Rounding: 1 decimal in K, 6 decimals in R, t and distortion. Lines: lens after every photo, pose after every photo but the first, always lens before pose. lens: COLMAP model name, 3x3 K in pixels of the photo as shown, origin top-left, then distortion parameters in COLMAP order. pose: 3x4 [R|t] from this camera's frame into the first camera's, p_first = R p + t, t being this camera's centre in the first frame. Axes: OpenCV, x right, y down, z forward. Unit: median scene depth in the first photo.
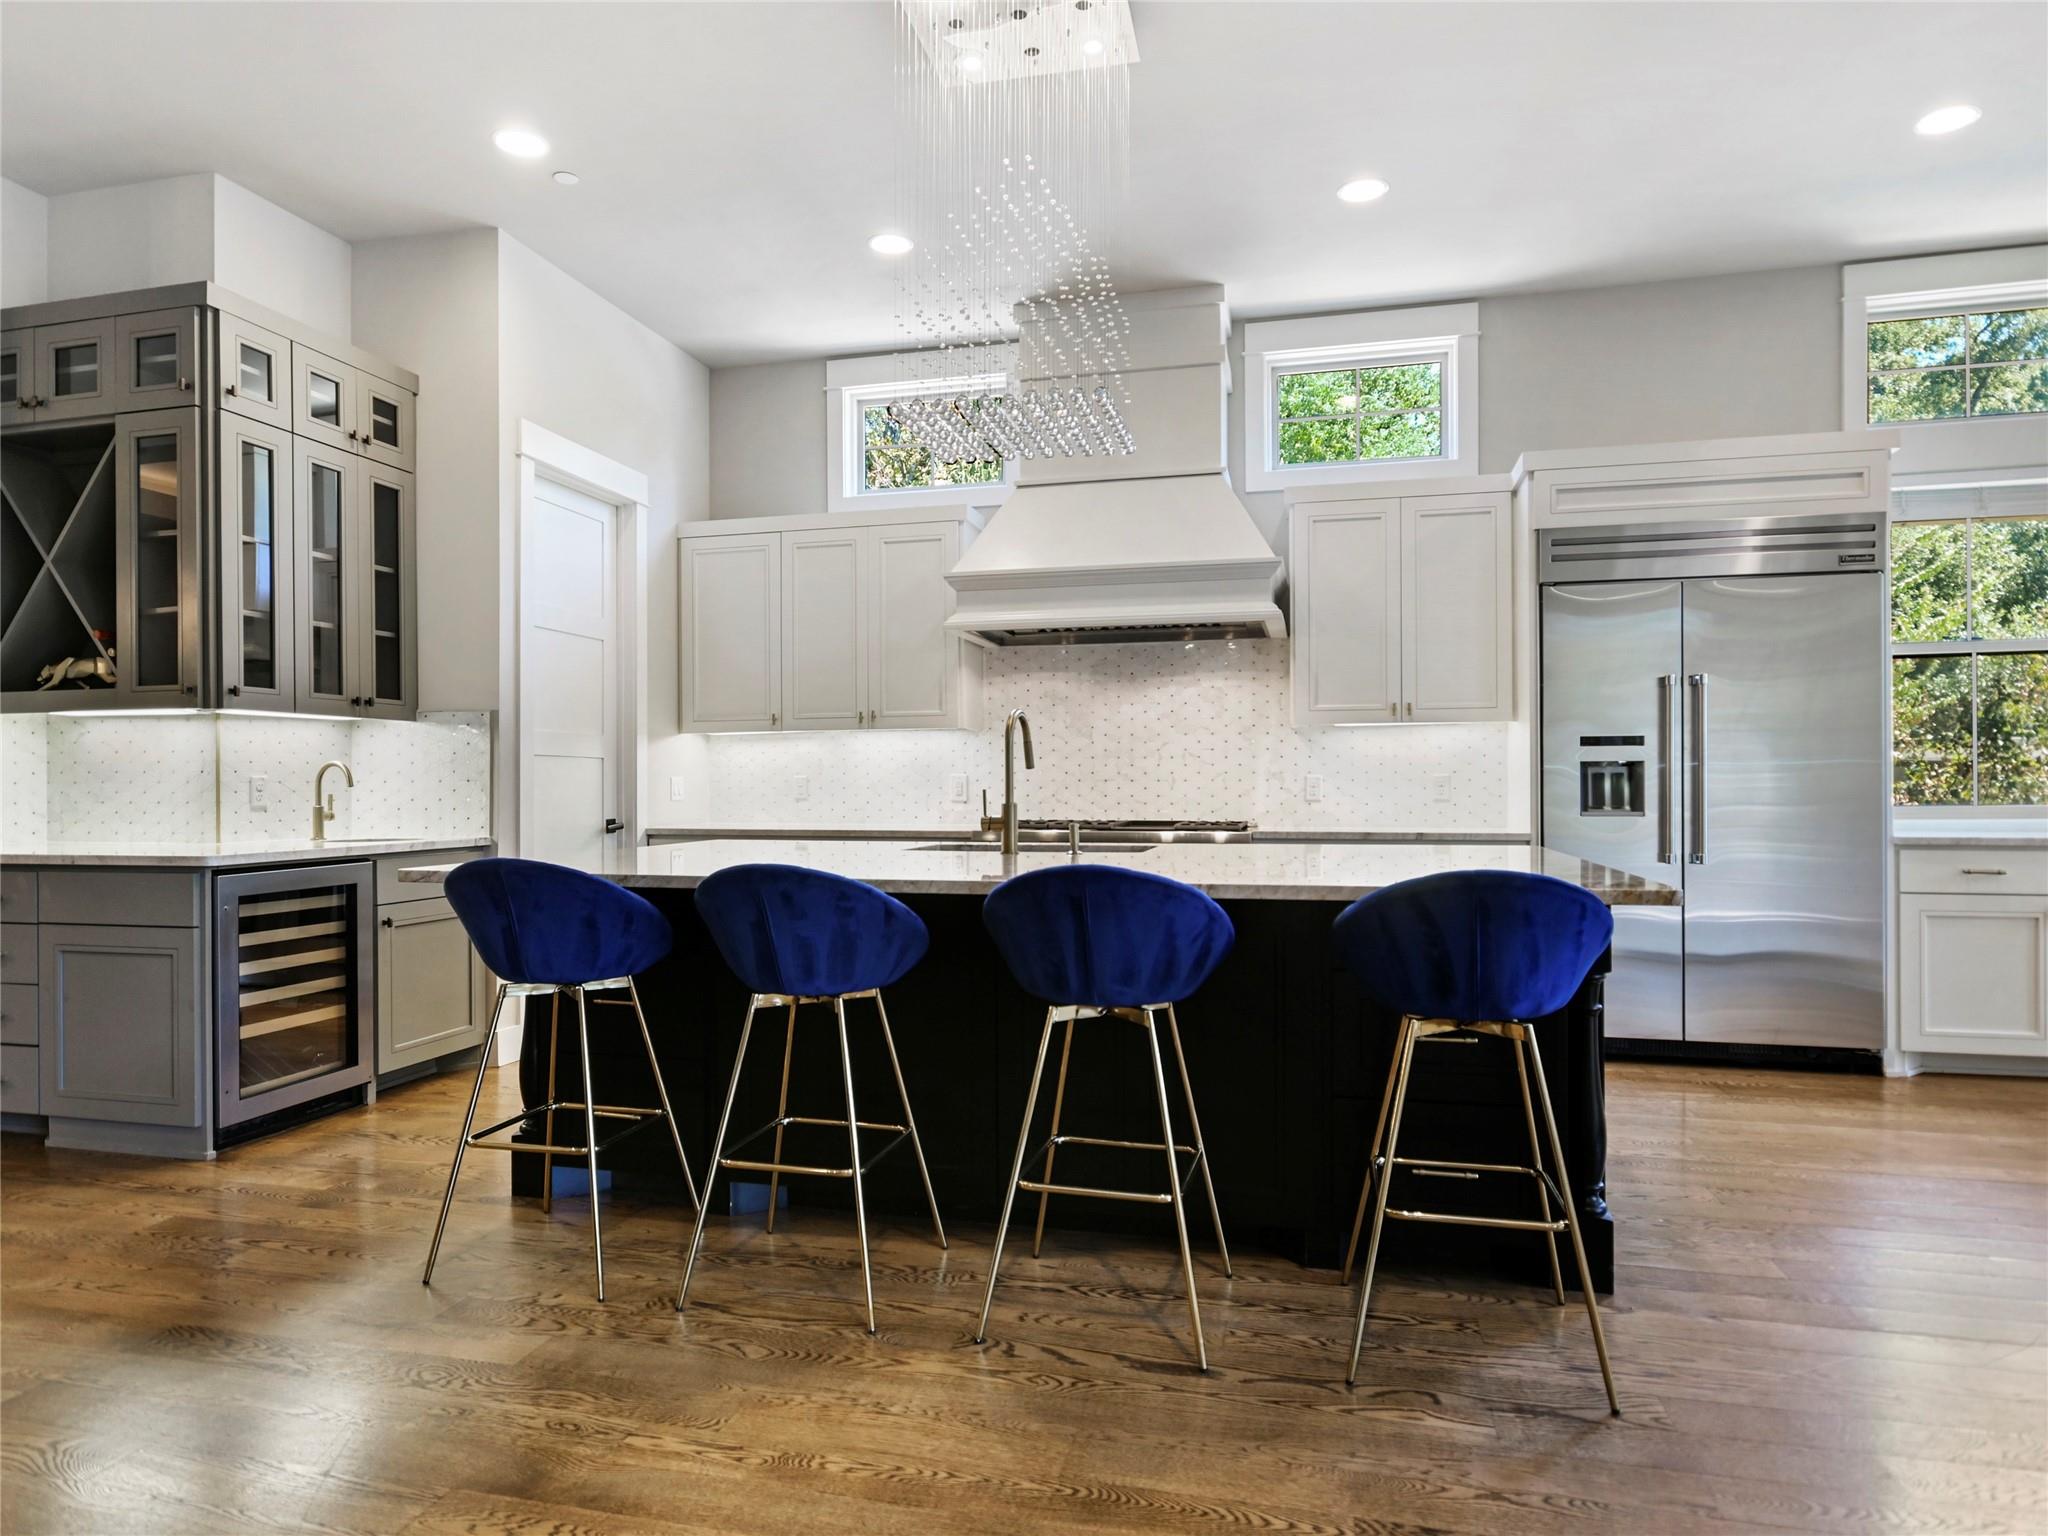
lens RADIAL K [[1177.8, 0, 1005.6], [0, 1177.8, 782.7], [0, 0, 1]] dist [0.003589, 0.012778]
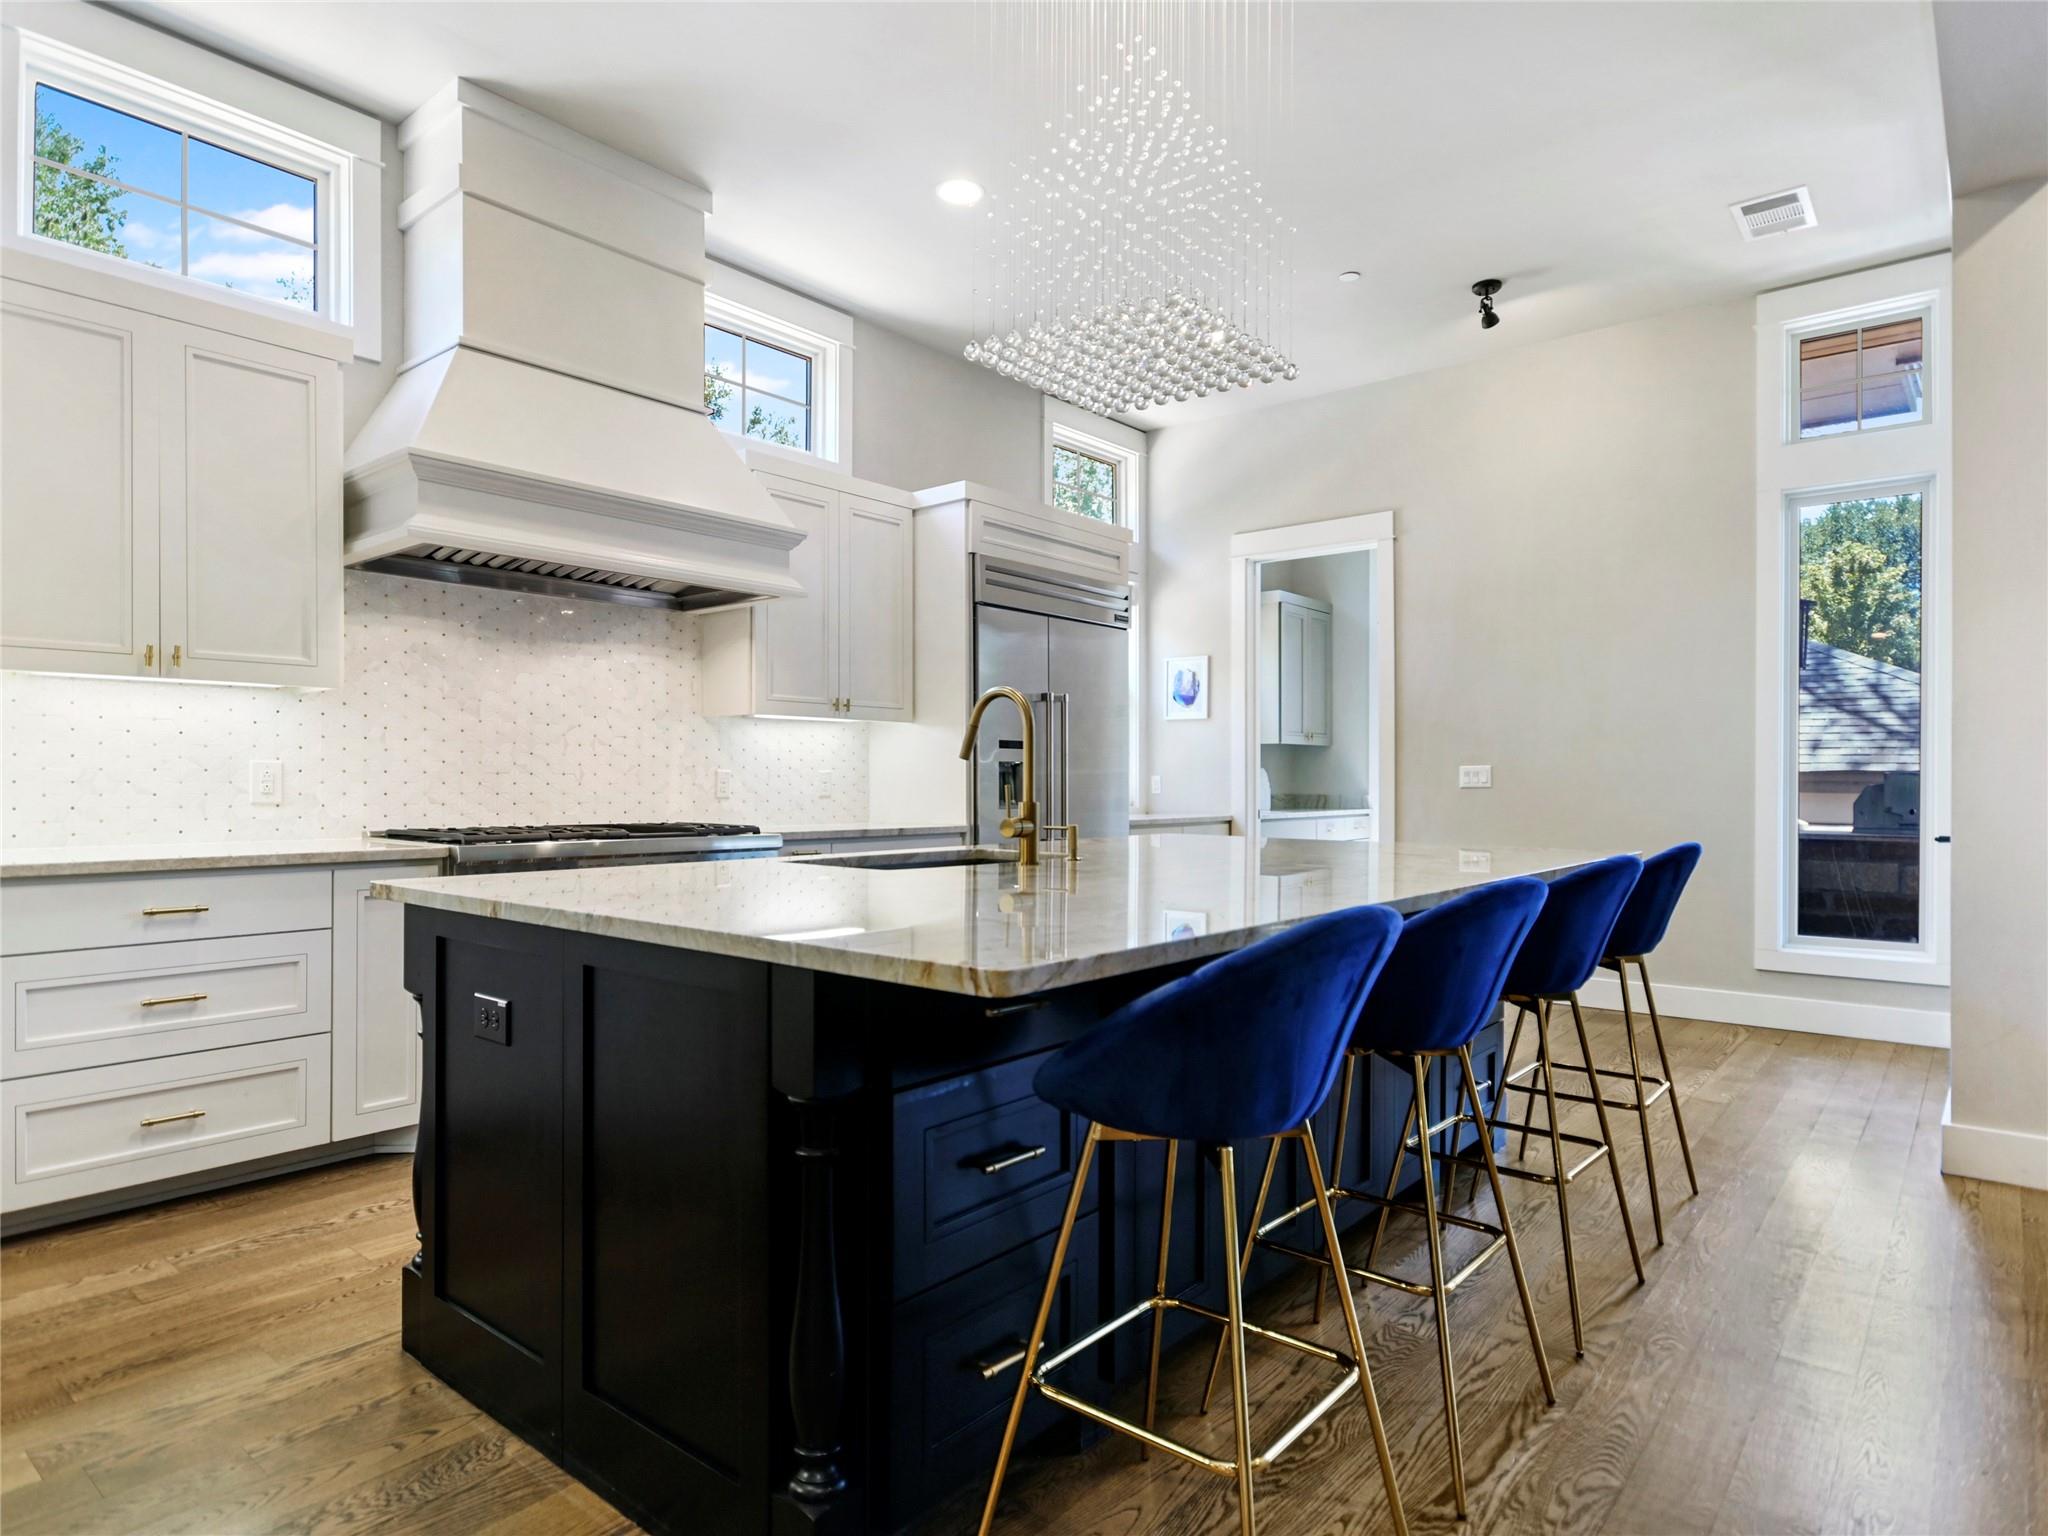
lens RADIAL K [[1177.8, 0, 1010.9], [0, 1177.8, 767.9], [0, 0, 1]] dist [0.003589, 0.012778]
pose [[0.456772, 0.014854, 0.889460, -0.436177], [-0.005130, 0.999888, -0.014064, 0.003609], [-0.889569, 0.001861, 0.456797, 0.383910]]
